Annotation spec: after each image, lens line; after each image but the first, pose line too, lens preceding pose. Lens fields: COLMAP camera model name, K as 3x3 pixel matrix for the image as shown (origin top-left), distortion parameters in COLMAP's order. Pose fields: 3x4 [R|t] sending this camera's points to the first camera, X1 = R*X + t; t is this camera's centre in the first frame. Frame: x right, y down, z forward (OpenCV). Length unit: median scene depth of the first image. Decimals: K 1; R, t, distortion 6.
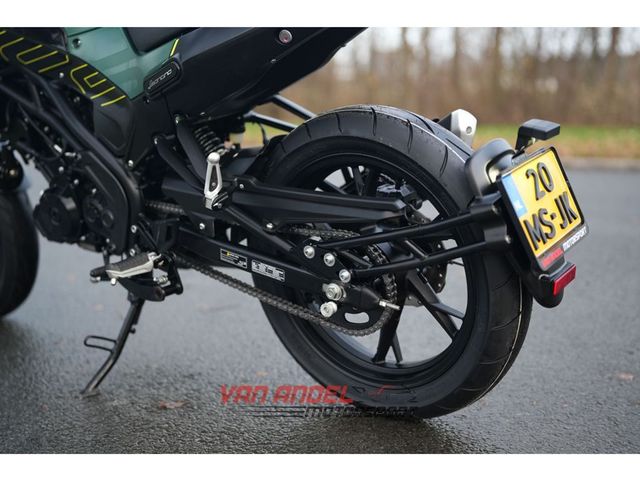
lens RADIAL K [[930.3, 0, 320.7], [0, 930.3, 265.0], [0, 0, 1]] dist [0.005134, 0.100938]
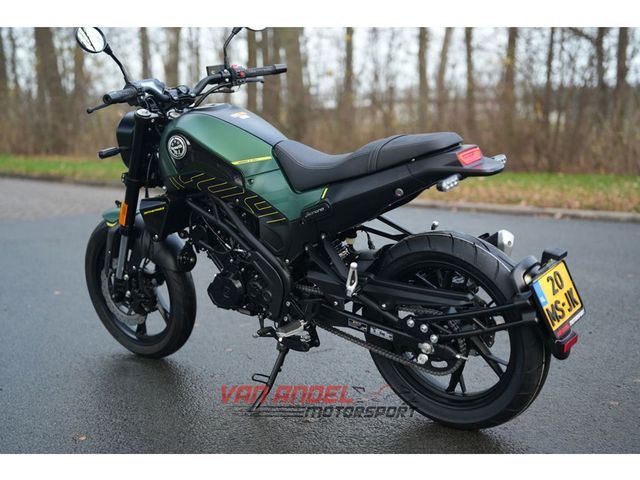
lens RADIAL K [[930.3, 0, 320.7], [0, 930.3, 265.0], [0, 0, 1]] dist [0.005134, 0.100938]
pose [[0.999929, 0.004053, -0.011208, -0.139531], [-0.004354, 0.999626, -0.026982, -0.065502], [0.011094, 0.027028, 0.999573, -0.562395]]
